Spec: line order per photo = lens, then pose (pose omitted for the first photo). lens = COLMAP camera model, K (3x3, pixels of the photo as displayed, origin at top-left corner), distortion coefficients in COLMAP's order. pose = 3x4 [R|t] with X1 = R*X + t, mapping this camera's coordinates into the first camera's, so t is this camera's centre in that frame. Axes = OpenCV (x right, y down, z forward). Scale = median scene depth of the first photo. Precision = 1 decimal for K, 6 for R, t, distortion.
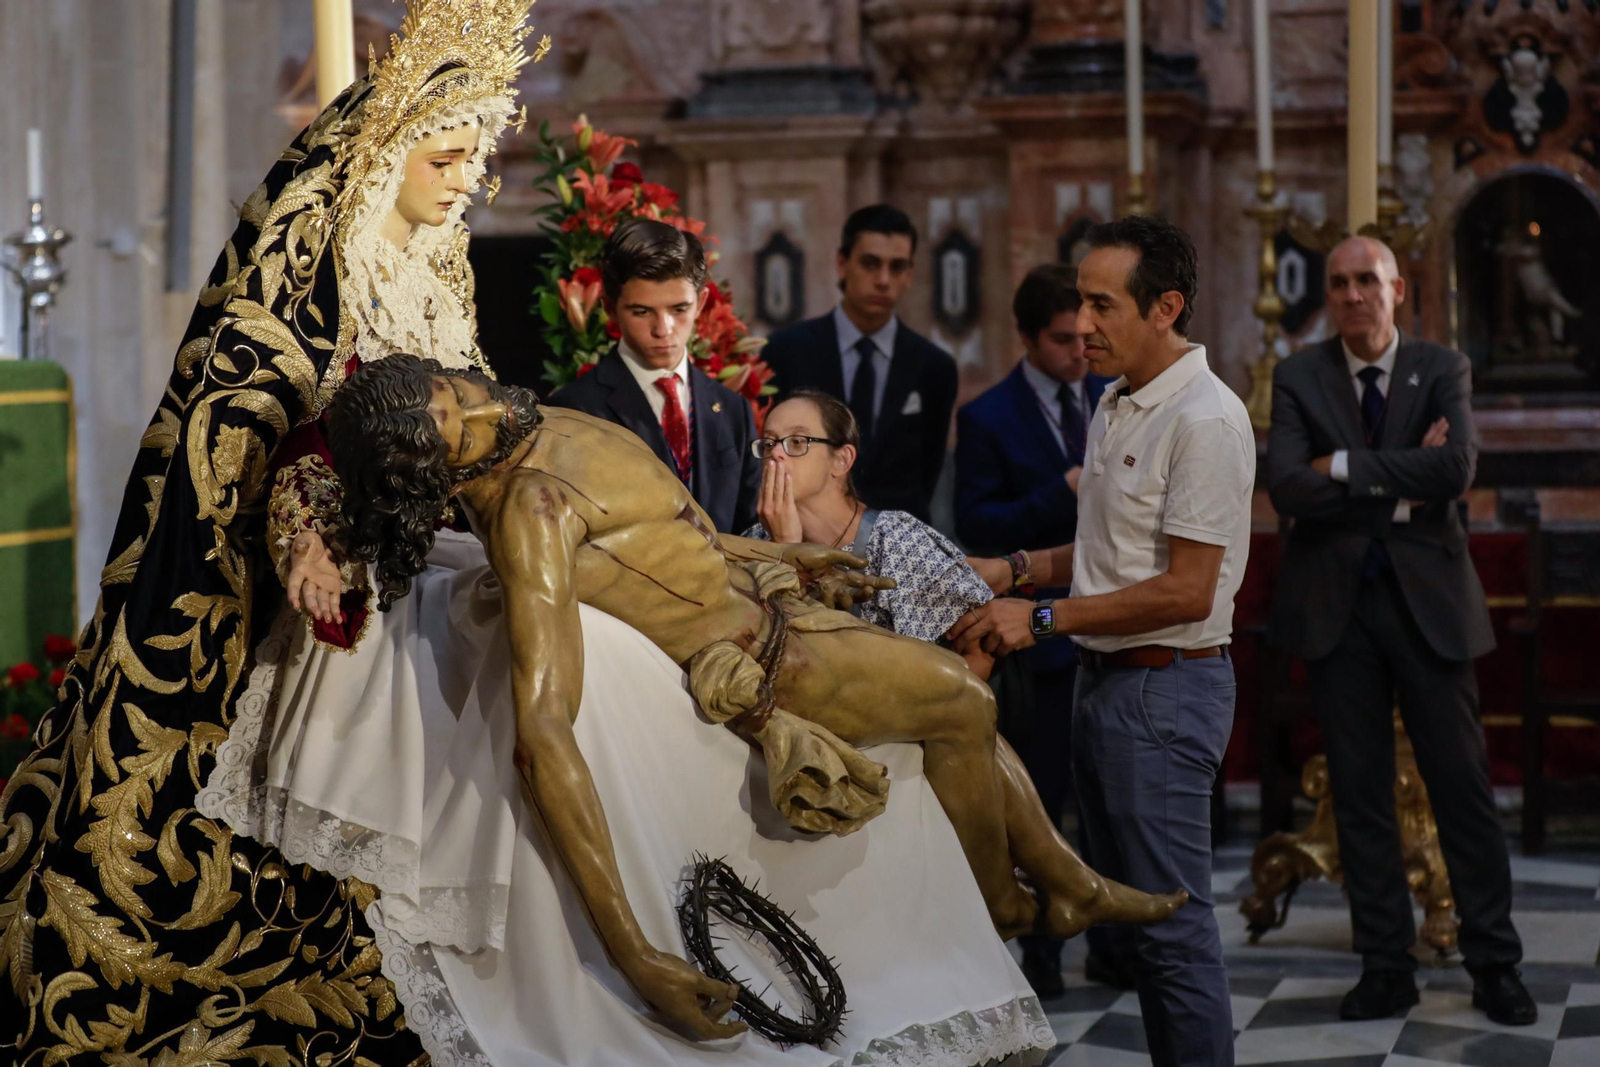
lens RADIAL K [[3670.1, 0, 911.9], [0, 3670.1, 439.3], [0, 0, 1]] dist [-0.052770, 0.459583]
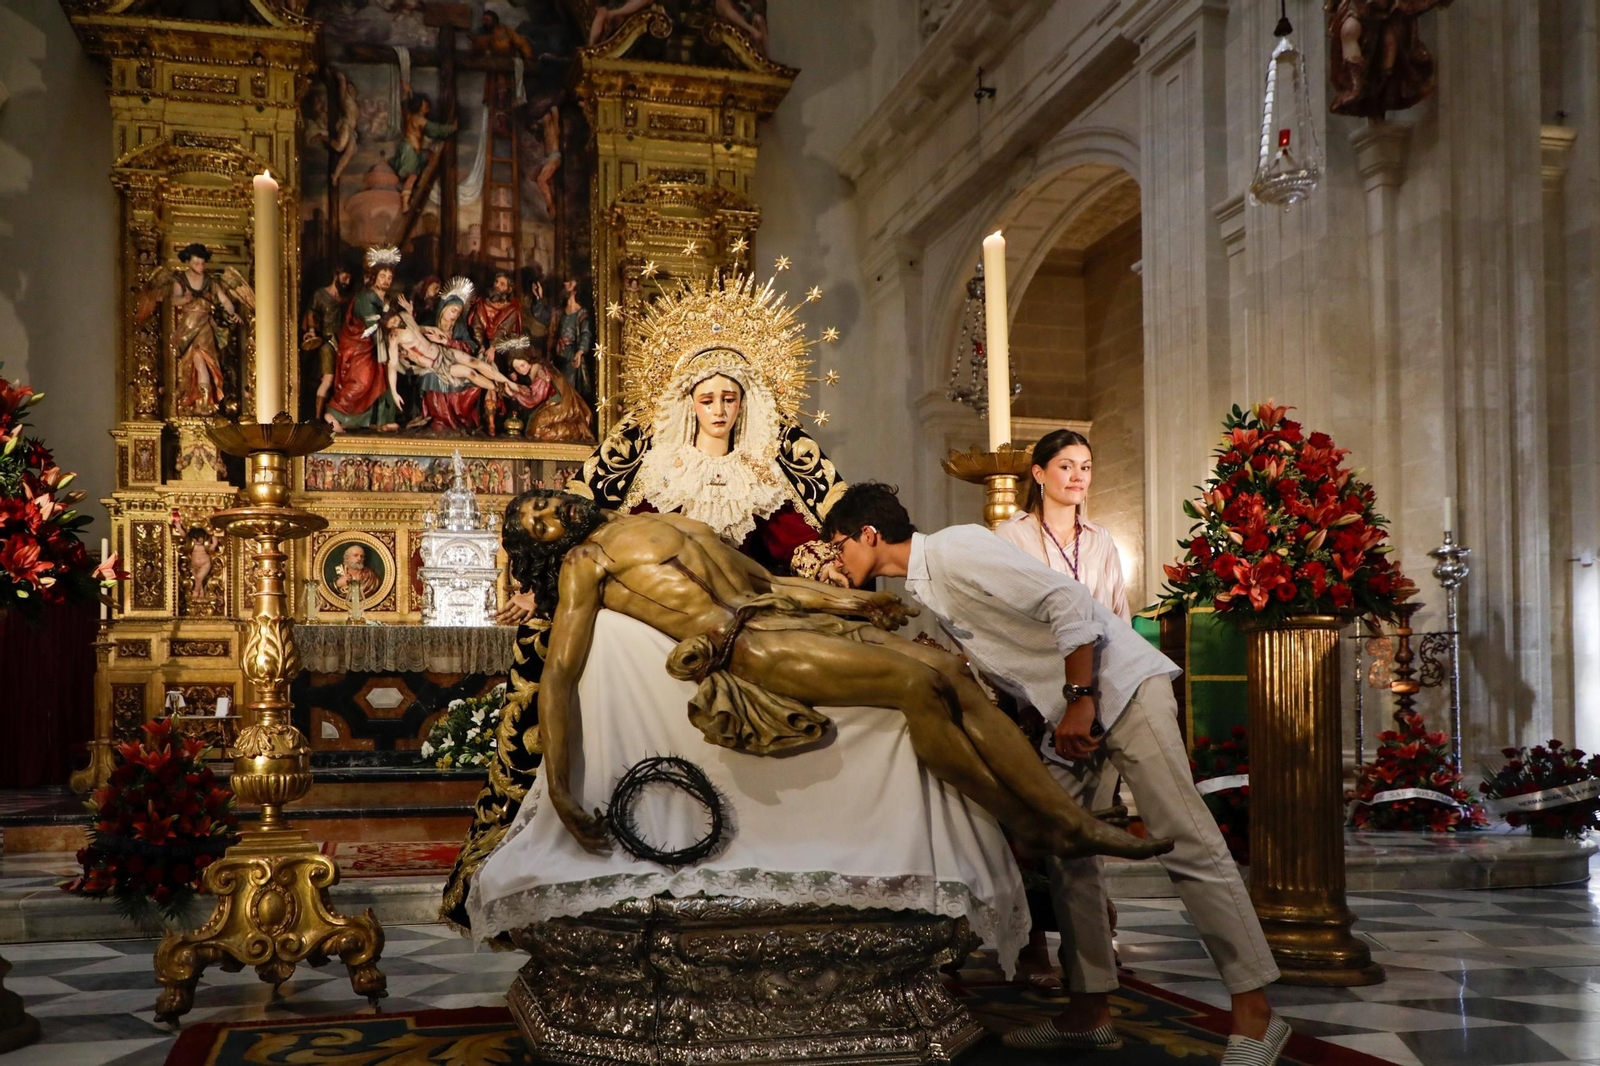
lens RADIAL K [[1270.8, 0, 615.1], [0, 1270.8, 705.1], [0, 0, 1]] dist [0.006876, -0.008540]
pose [[0.399869, 0.001326, -0.916571, 0.491038], [-0.017981, 0.999818, -0.006398, 0.094154], [0.916396, 0.019039, 0.399820, 0.728317]]
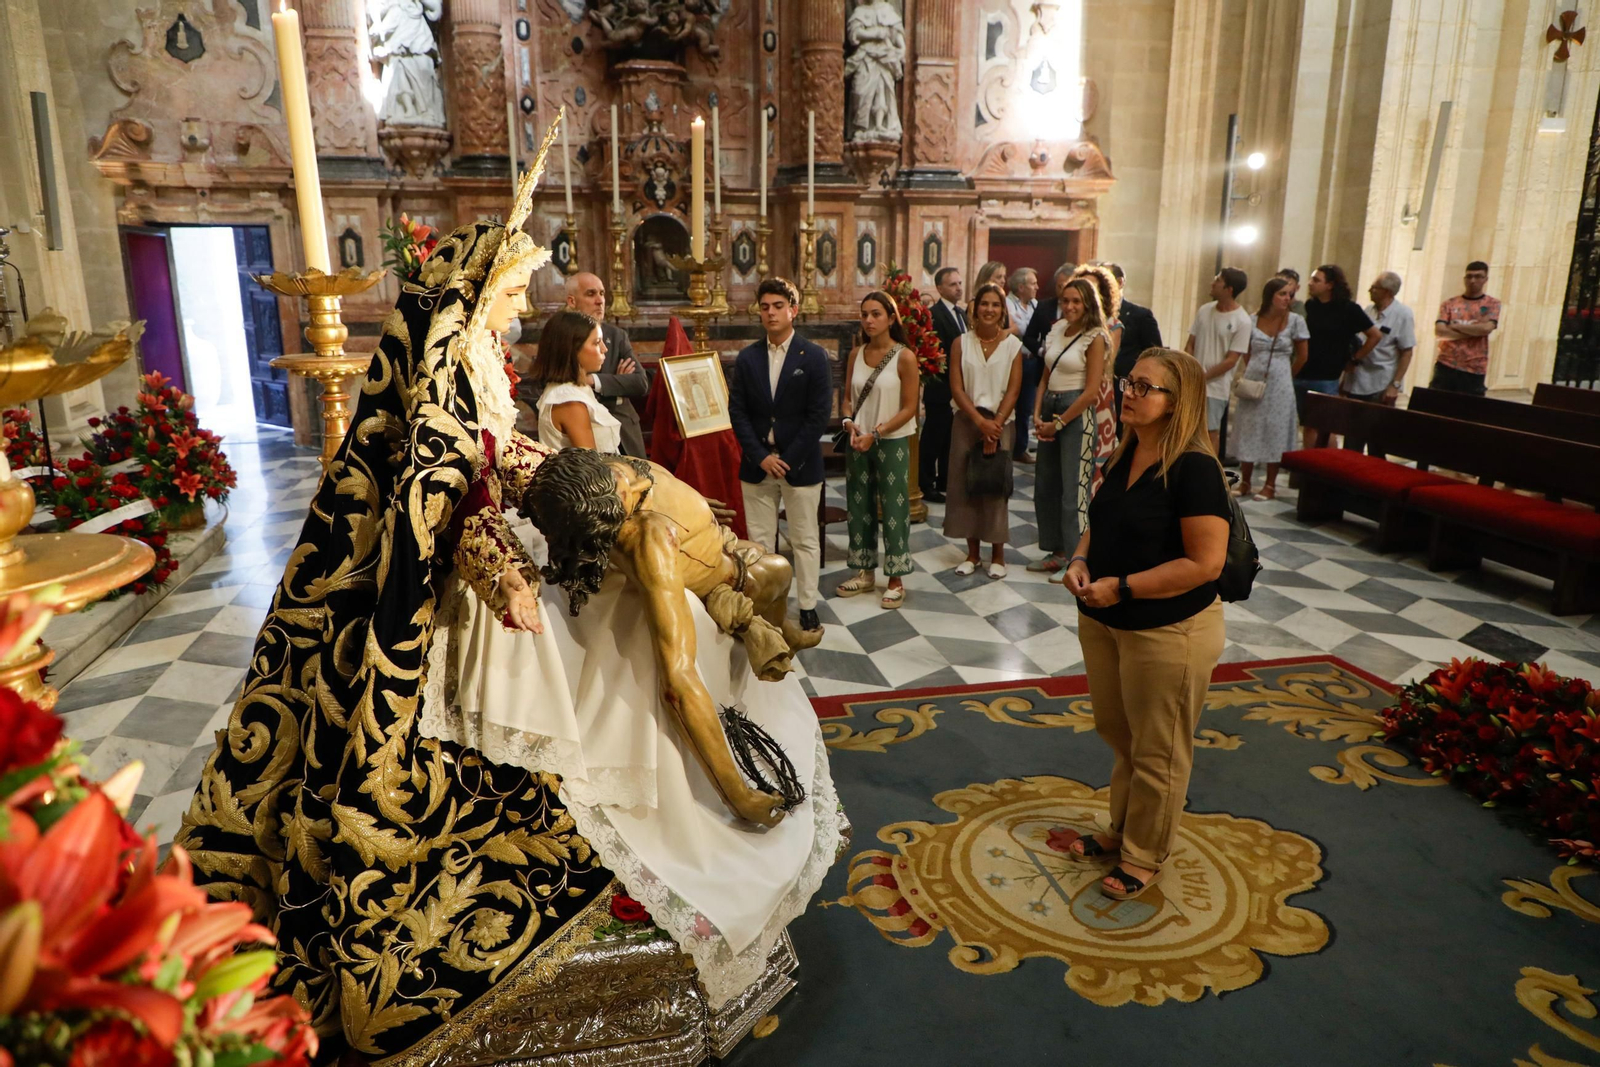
lens RADIAL K [[1098.3, 0, 813.2], [0, 1098.3, 526.1], [0, 0, 1]] dist [0.002854, 0.006971]
pose [[0.901377, -0.087017, 0.424202, -0.232704], [-0.012463, 0.973983, 0.226277, -0.091323], [-0.432856, -0.209248, 0.876842, 0.534242]]
